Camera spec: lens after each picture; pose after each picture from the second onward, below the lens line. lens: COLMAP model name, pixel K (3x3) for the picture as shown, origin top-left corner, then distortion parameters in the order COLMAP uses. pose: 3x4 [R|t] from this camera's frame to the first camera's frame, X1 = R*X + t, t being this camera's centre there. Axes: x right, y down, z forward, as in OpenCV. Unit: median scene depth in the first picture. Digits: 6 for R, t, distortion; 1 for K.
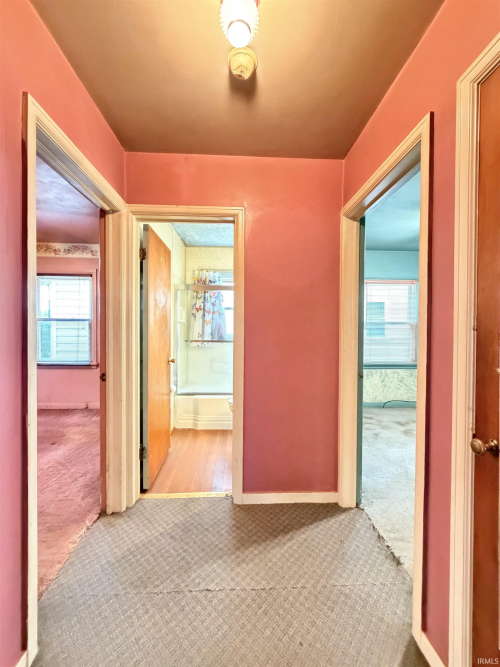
lens RADIAL K [[262.6, 0, 250.0], [0, 262.6, 333.5], [0, 0, 1]] dist [0.001181, -0.000086]
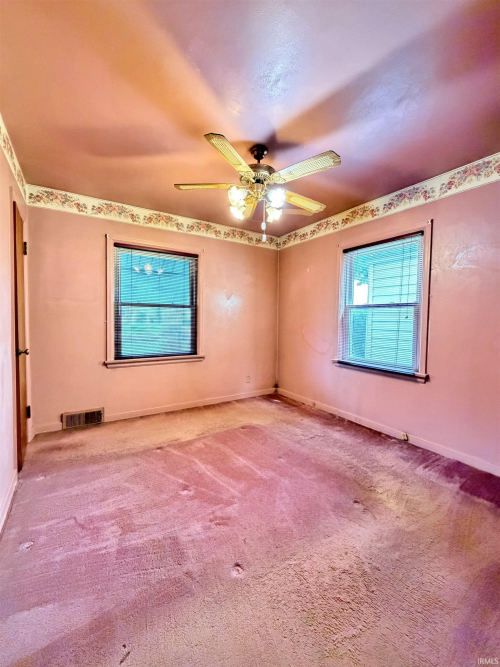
lens RADIAL K [[277.8, 0, 250.0], [0, 277.8, 333.5], [0, 0, 1]] dist [0.000706, 0.000055]
pose [[0.496934, 0.038257, -0.866944, -0.258247], [-0.024542, 0.999248, 0.030028, 0.009335], [0.867441, 0.006355, 0.497499, 0.364391]]
